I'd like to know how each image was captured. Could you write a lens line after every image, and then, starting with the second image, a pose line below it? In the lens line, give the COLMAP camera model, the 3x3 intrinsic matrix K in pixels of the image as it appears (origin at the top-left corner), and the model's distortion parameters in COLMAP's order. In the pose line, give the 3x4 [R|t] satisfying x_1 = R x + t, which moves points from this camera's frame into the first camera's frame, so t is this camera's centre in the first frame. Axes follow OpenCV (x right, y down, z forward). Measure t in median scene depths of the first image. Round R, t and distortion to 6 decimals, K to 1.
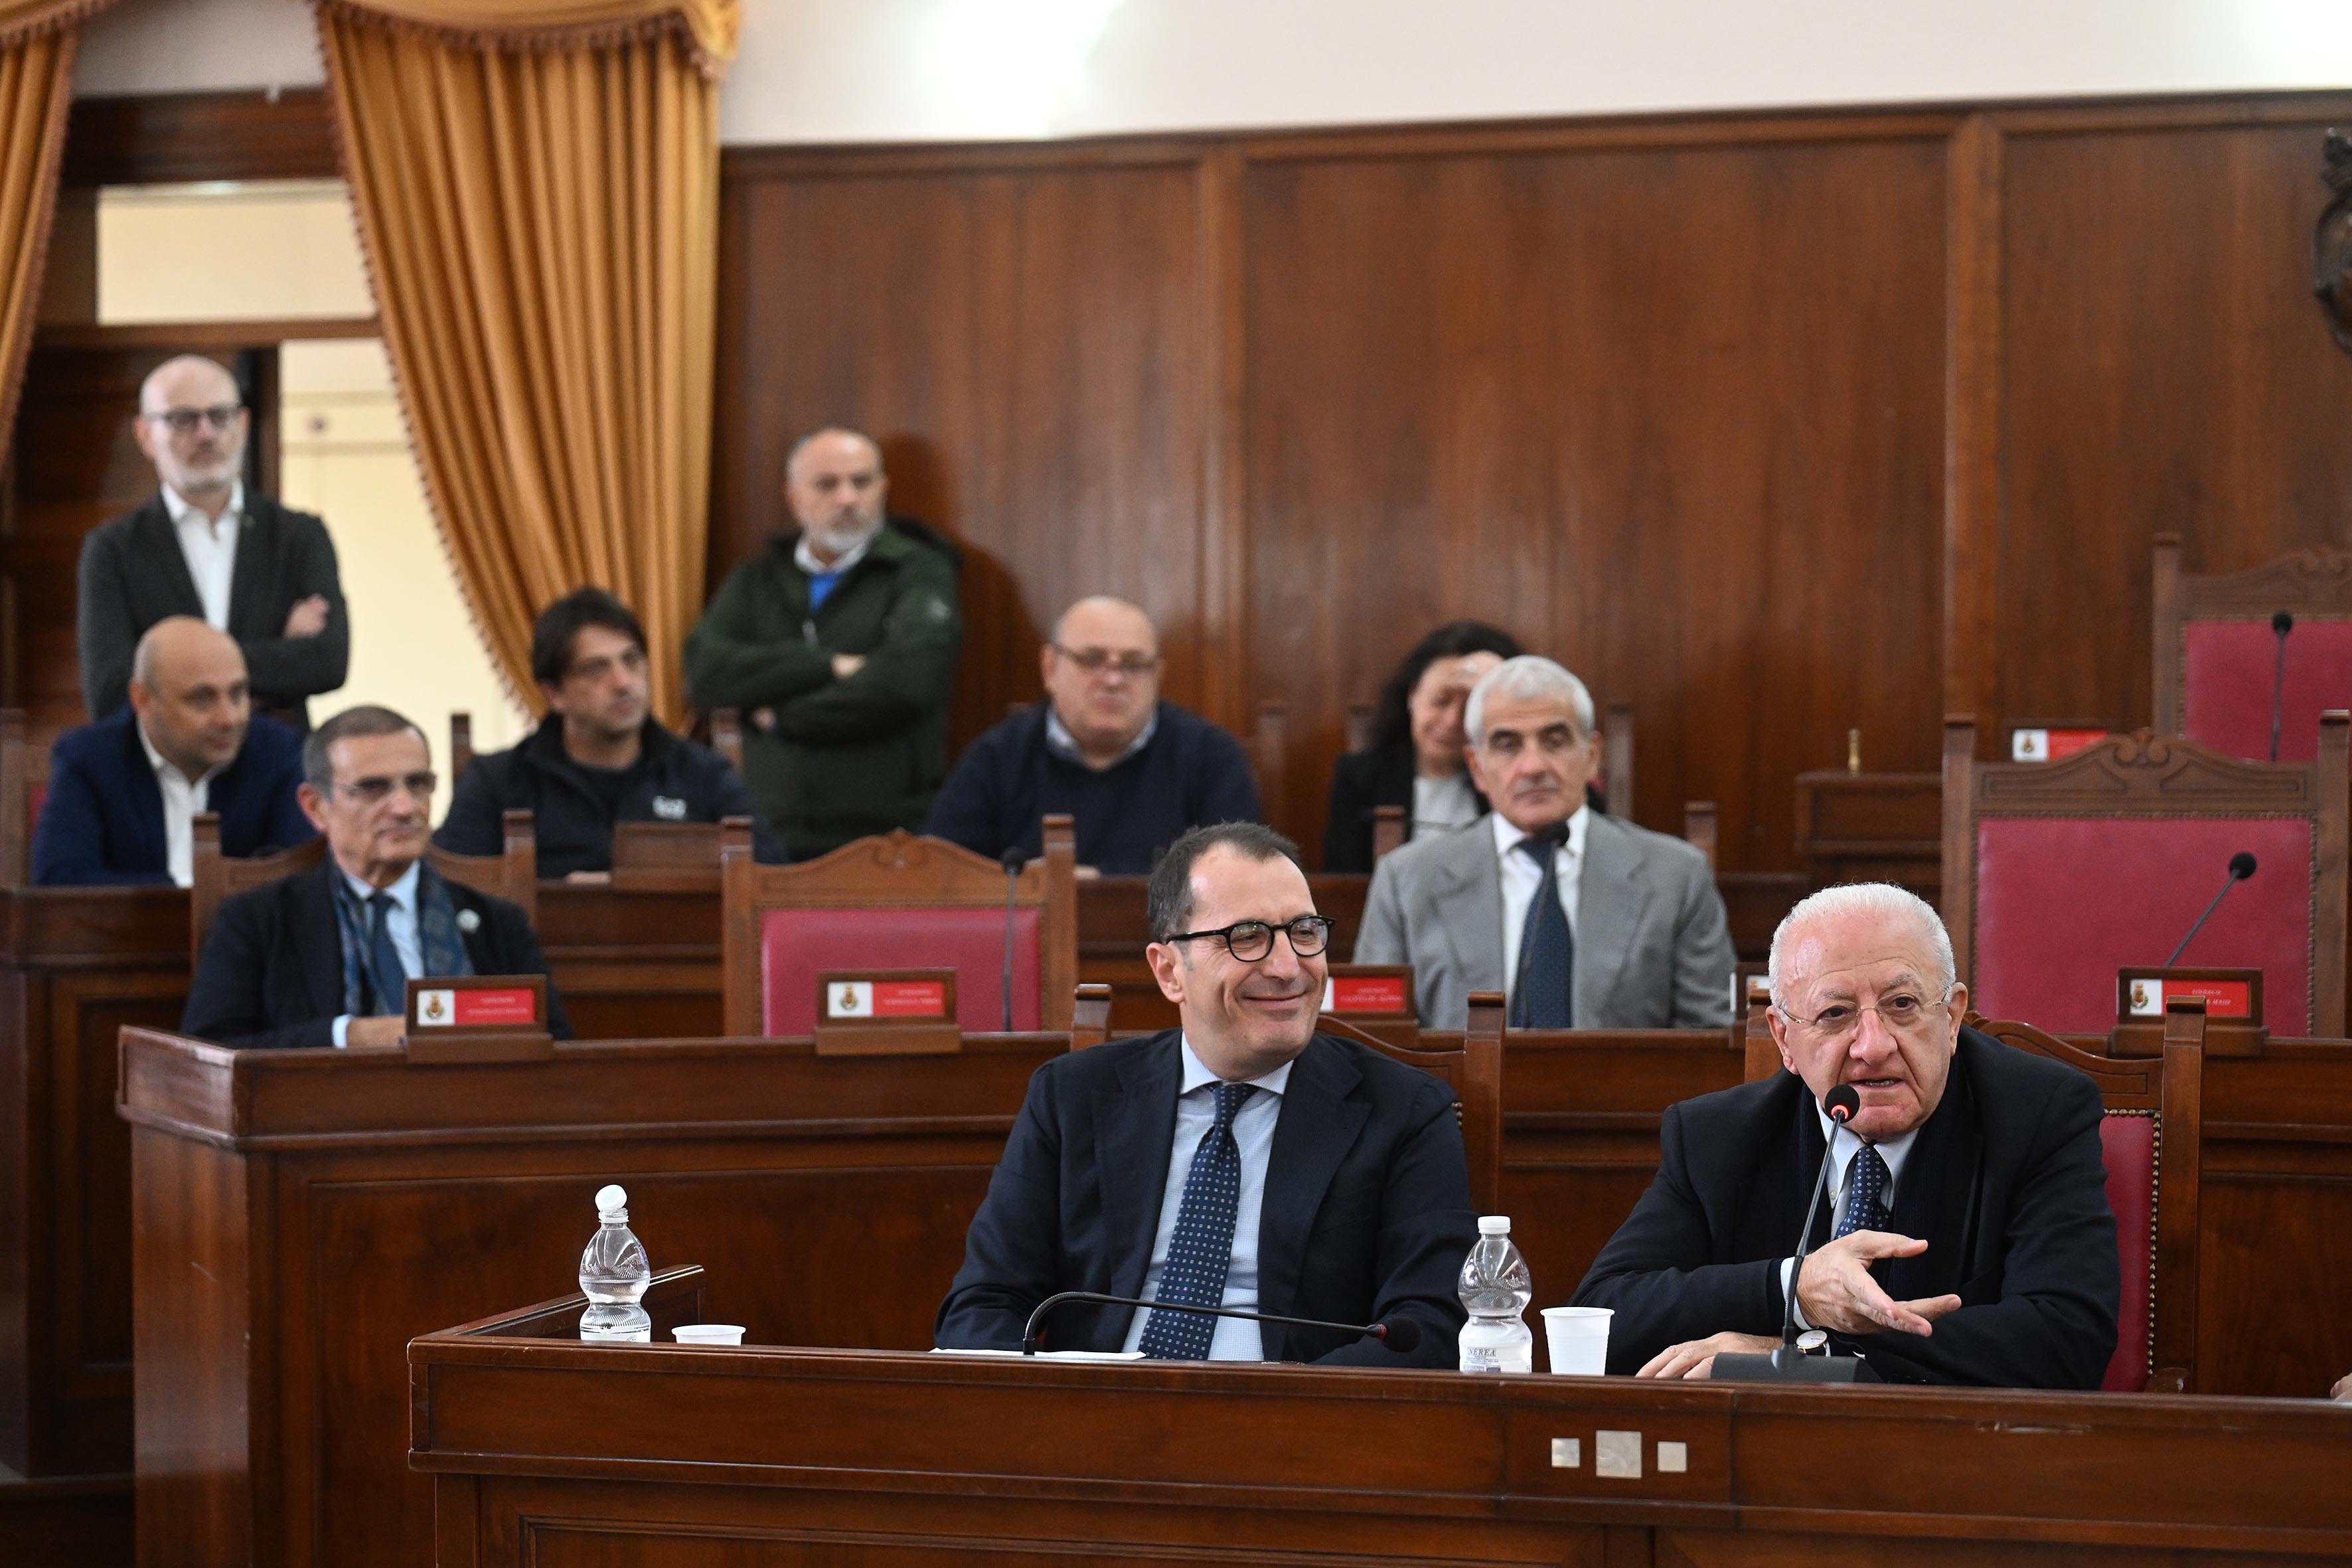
lens RADIAL K [[5583.1, 0, 1167.1], [0, 5583.1, 865.2], [0, 0, 1]] dist [-0.015151, 0.000000]
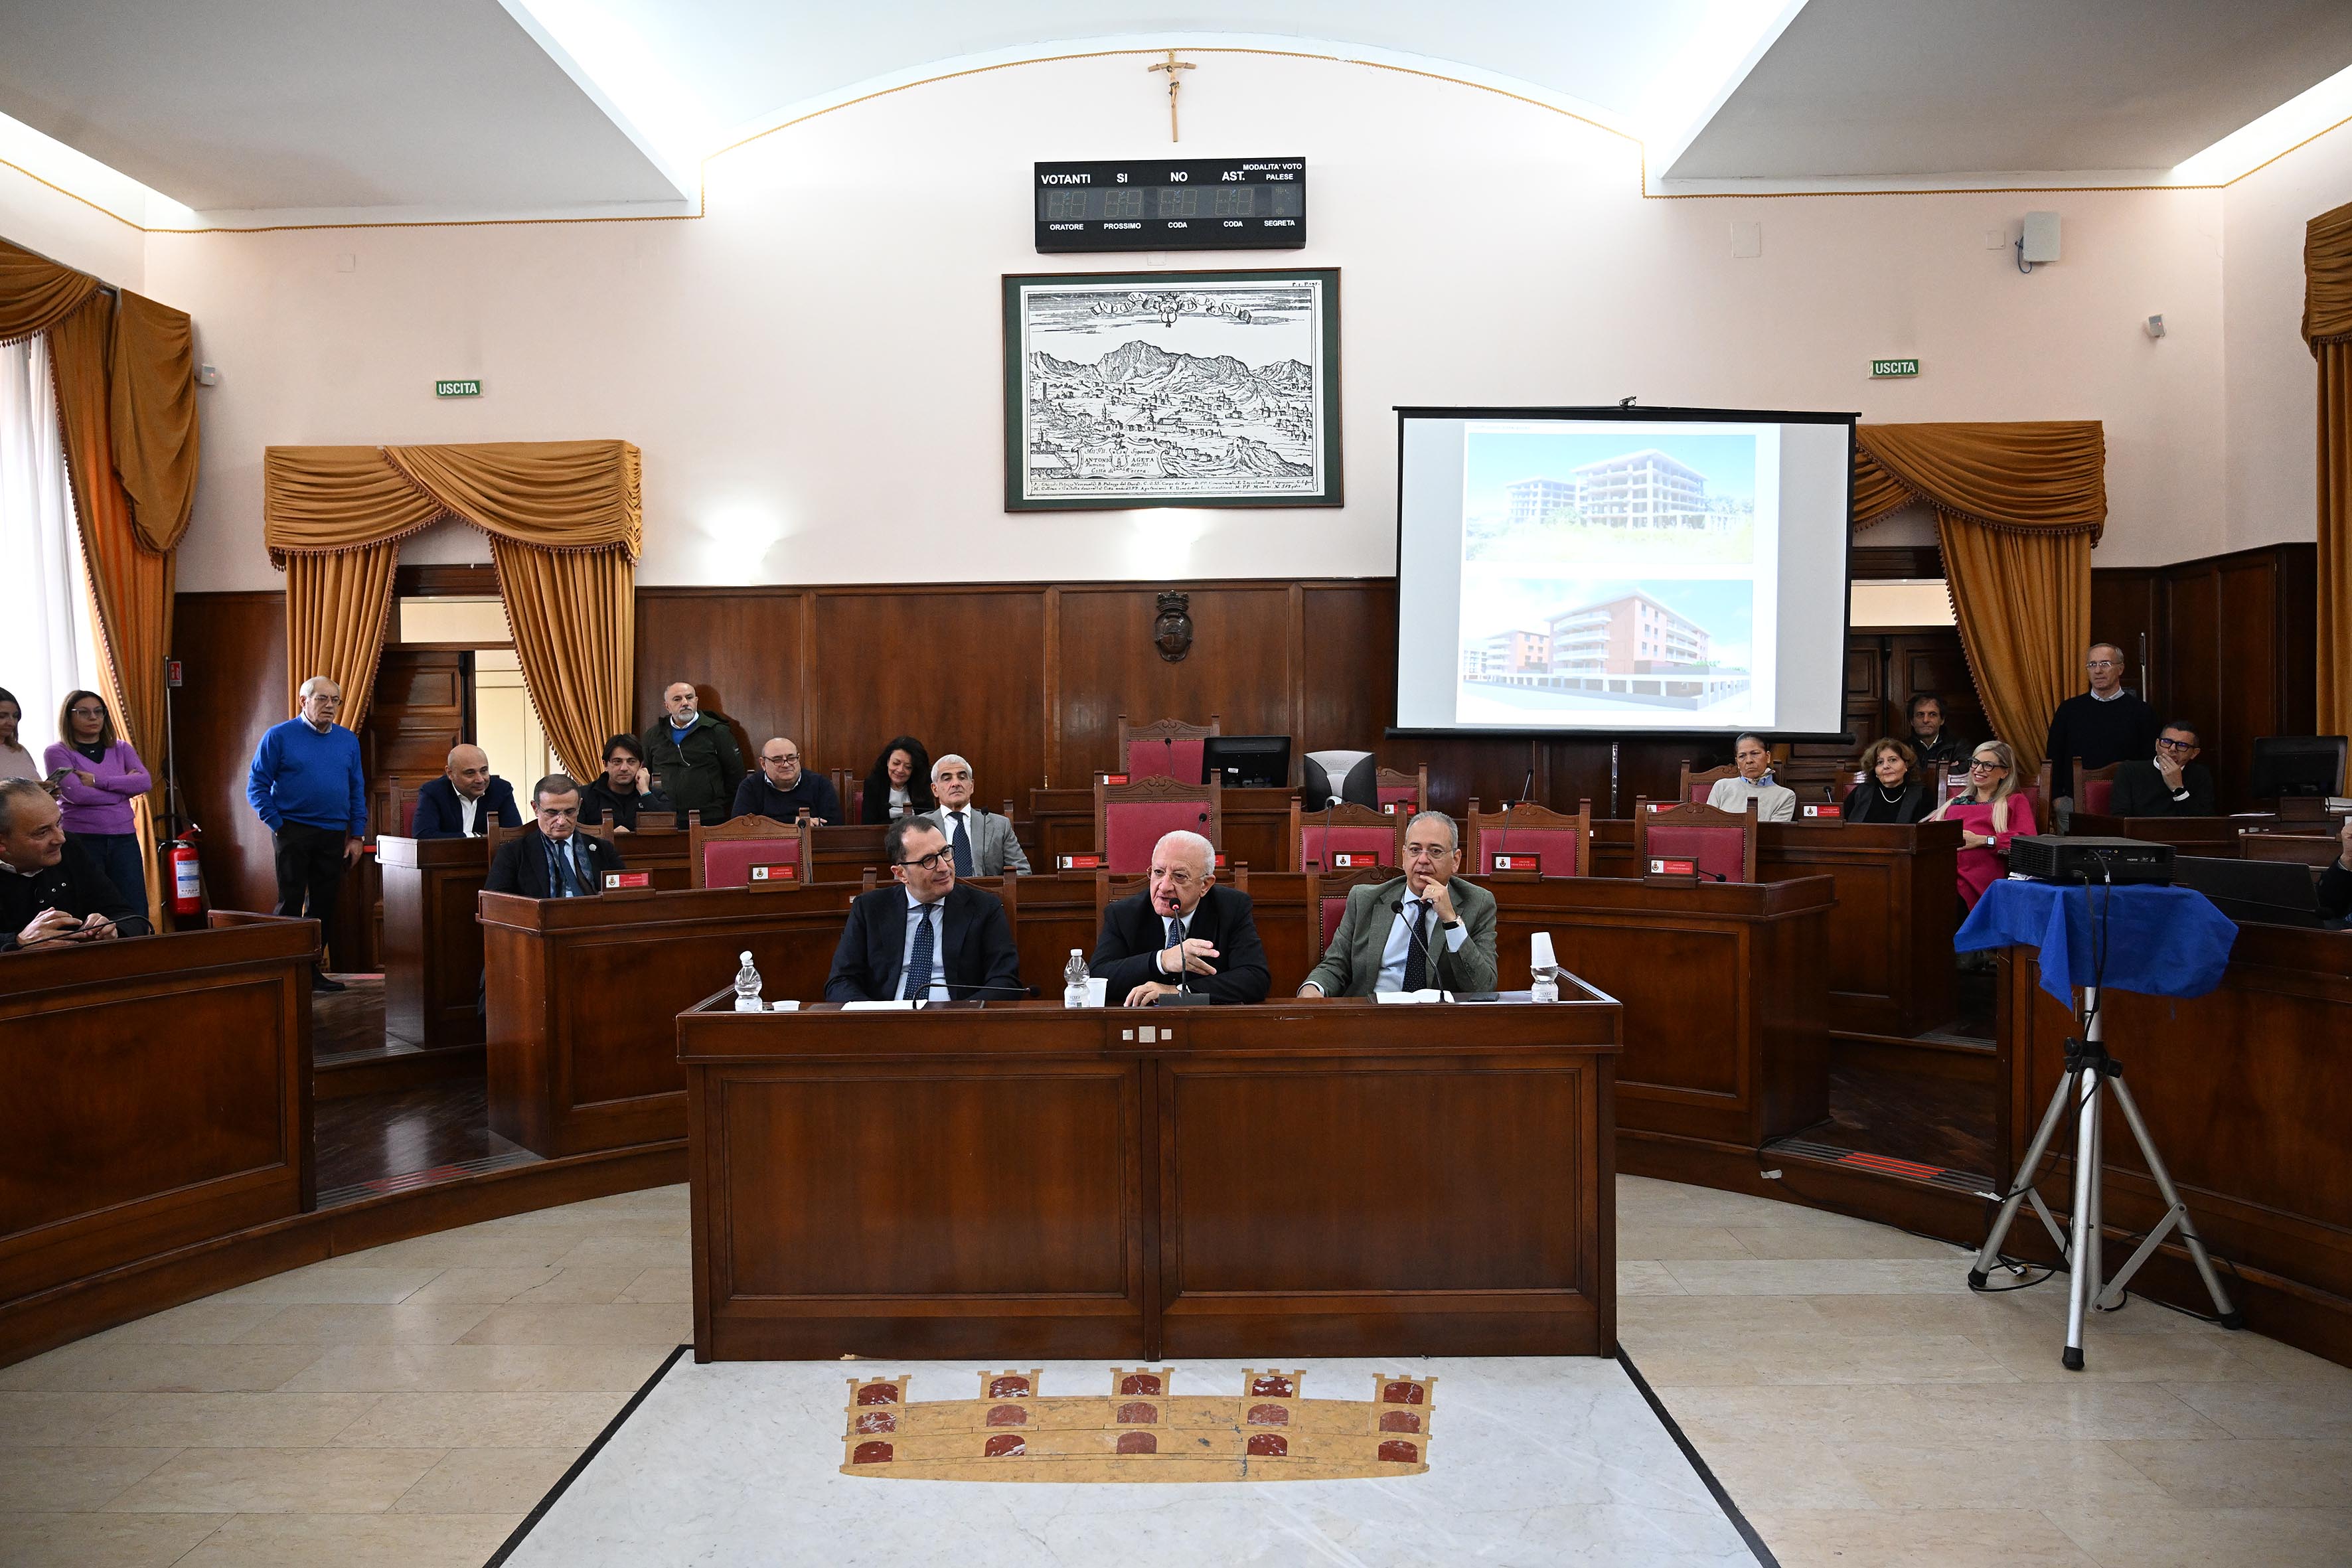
lens RADIAL K [[1557.6, 0, 1165.3], [0, 1557.6, 806.5], [0, 0, 1]] dist [-0.023116, 0.000816]
pose [[0.951026, -0.016826, 0.308653, -0.089299], [0.017751, 0.999842, -0.000187, -0.005762], [-0.308601, 0.005657, 0.951175, 0.143636]]
